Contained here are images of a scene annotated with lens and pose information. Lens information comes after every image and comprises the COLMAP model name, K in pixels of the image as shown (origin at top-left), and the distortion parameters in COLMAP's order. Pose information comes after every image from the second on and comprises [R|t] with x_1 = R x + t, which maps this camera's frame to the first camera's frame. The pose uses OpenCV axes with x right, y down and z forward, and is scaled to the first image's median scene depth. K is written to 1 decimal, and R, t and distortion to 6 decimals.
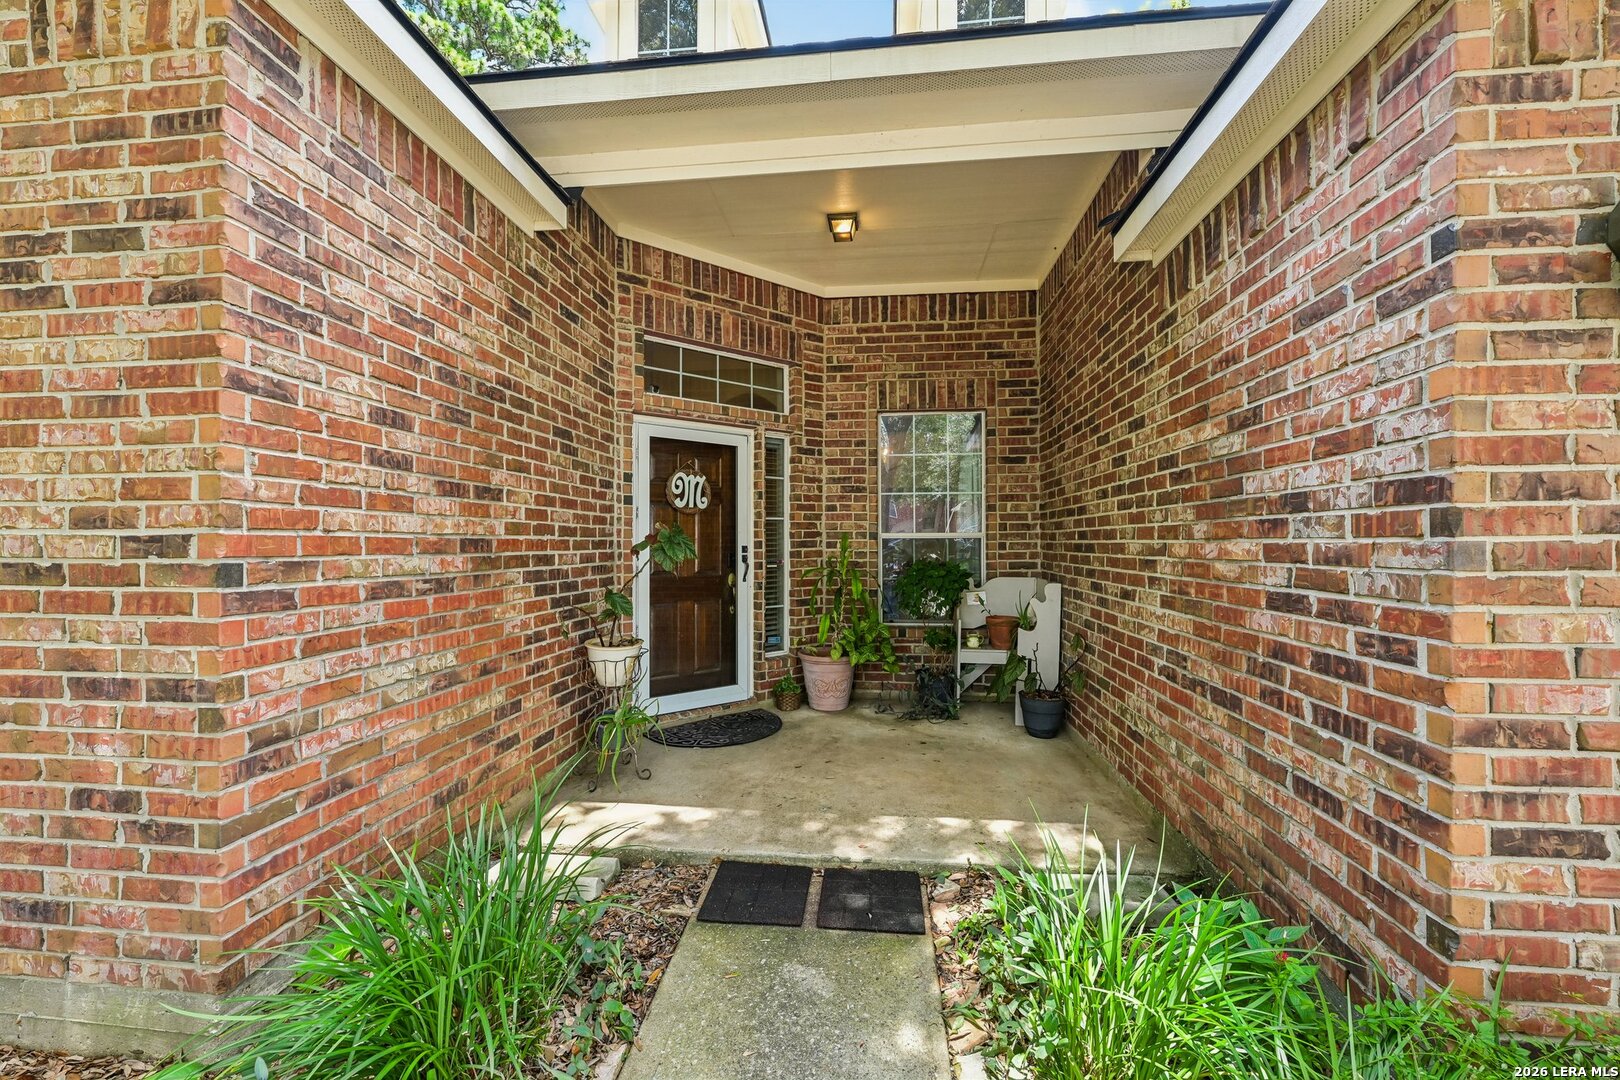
lens RADIAL K [[640.8, 0, 810.8], [0, 640.8, 540.2], [0, 0, 1]] dist [-0.001416, 0.000376]
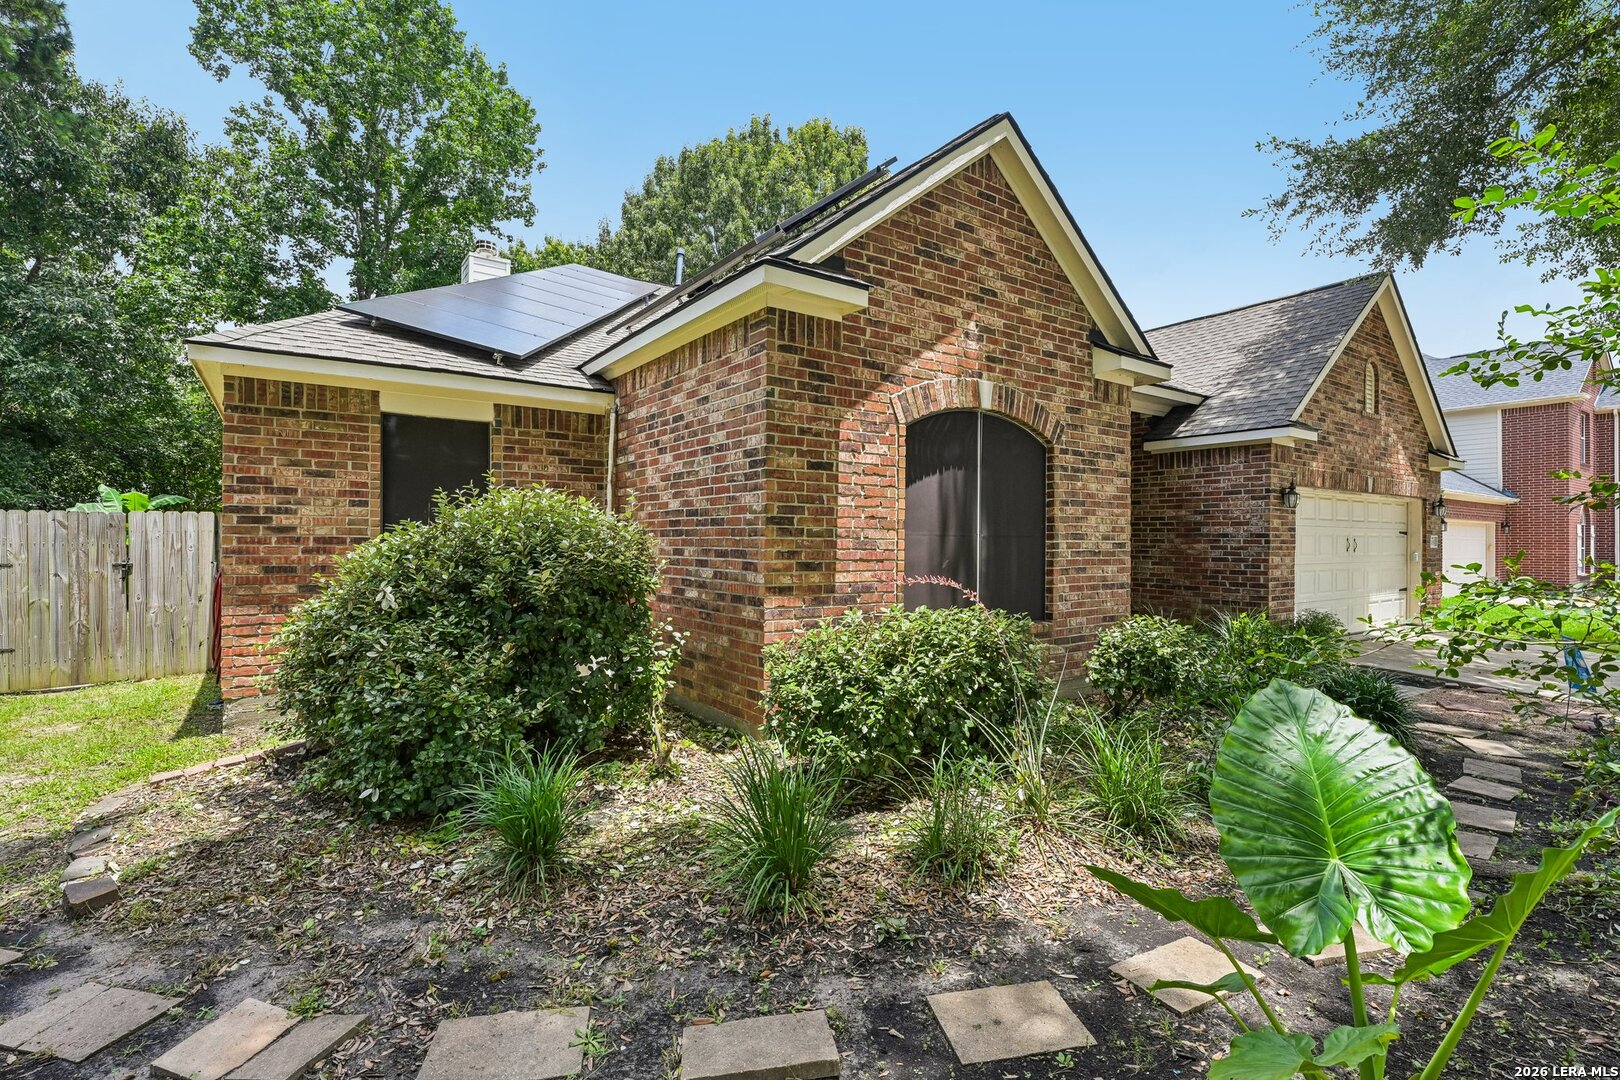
lens RADIAL K [[749.4, 0, 809.2], [0, 749.4, 541.3], [0, 0, 1]] dist [0.000421, 0.000018]
pose [[0.752110, 0.005498, 0.659015, -5.088687], [-0.011098, 0.999929, 0.004324, -0.013489], [-0.658944, -0.010566, 0.752118, -1.020482]]
